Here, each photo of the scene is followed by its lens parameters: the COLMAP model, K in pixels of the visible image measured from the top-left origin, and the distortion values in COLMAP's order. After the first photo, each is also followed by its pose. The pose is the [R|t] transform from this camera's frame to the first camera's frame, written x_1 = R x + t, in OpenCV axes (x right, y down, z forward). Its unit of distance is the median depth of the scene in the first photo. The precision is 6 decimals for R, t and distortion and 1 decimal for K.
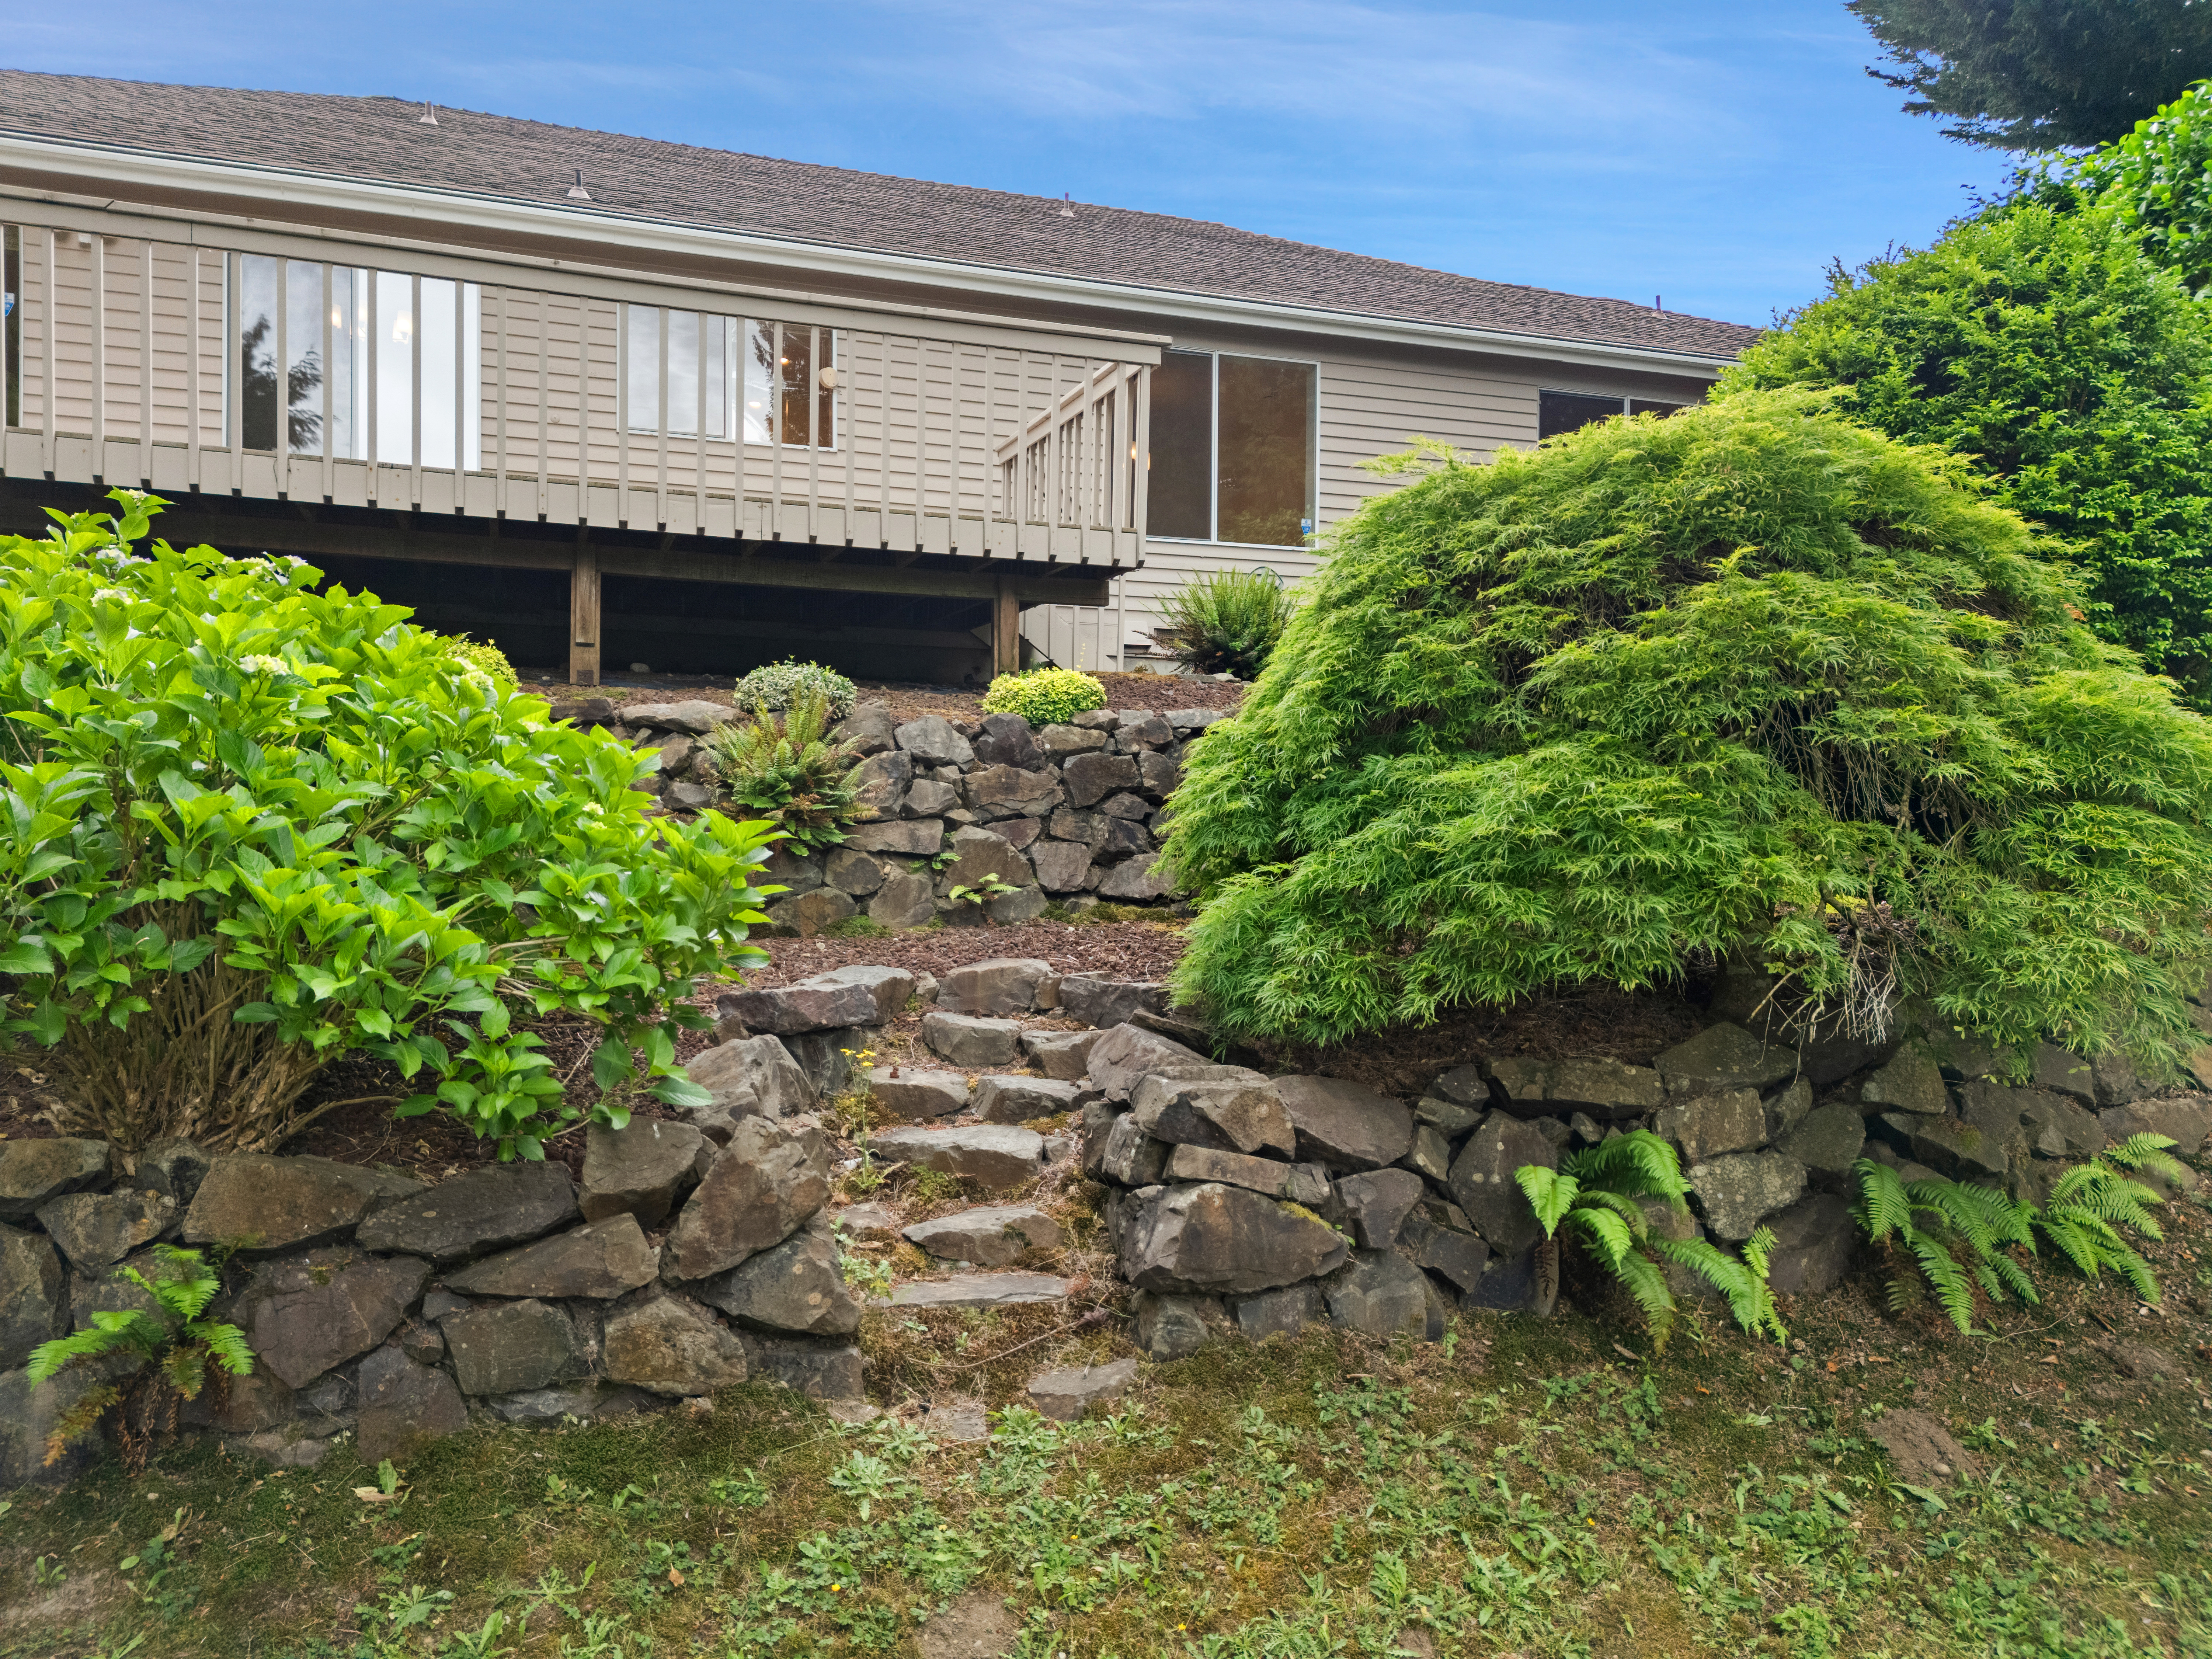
lens RADIAL K [[1532.5, 0, 1115.8], [0, 1532.5, 820.2], [0, 0, 1]] dist [0.057575, 0.001235]
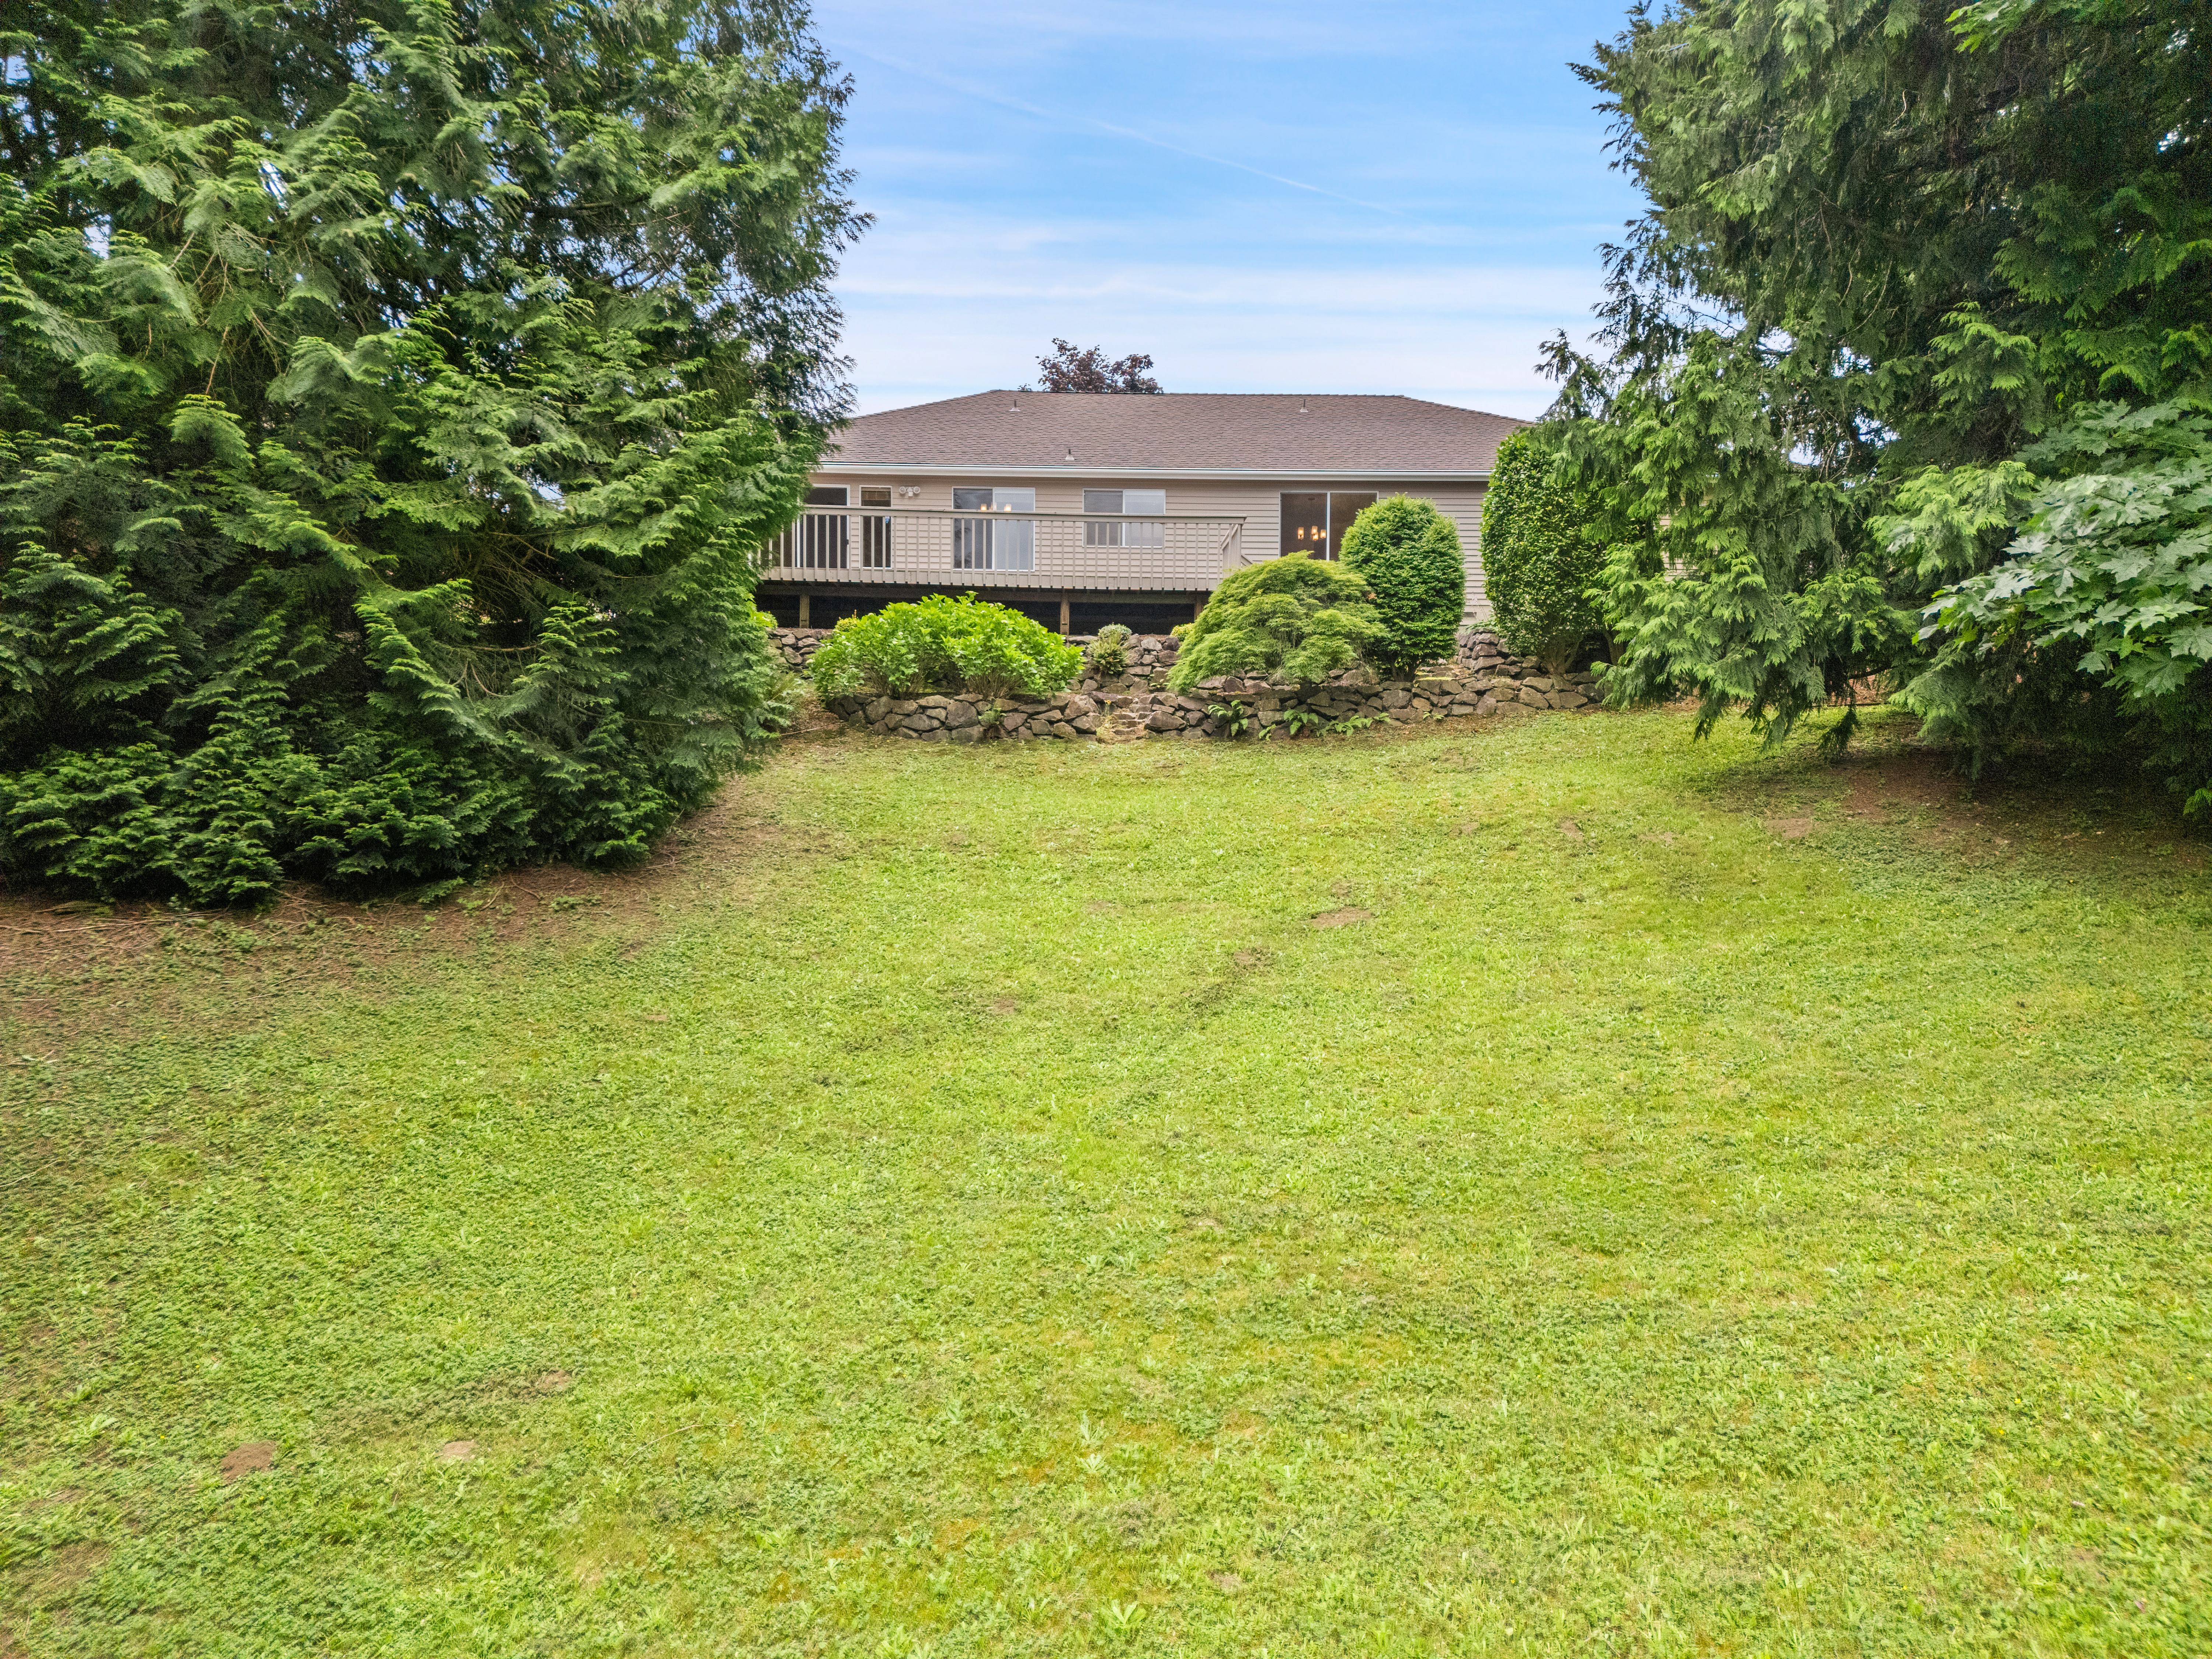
lens RADIAL K [[1532.5, 0, 1107.3], [0, 1532.5, 832.0], [0, 0, 1]] dist [0.057575, 0.001235]
pose [[0.942838, 0.010899, -0.333073, 1.023463], [-0.011019, 0.999938, 0.001529, 0.396597], [0.333069, 0.002229, 0.942900, -2.508877]]
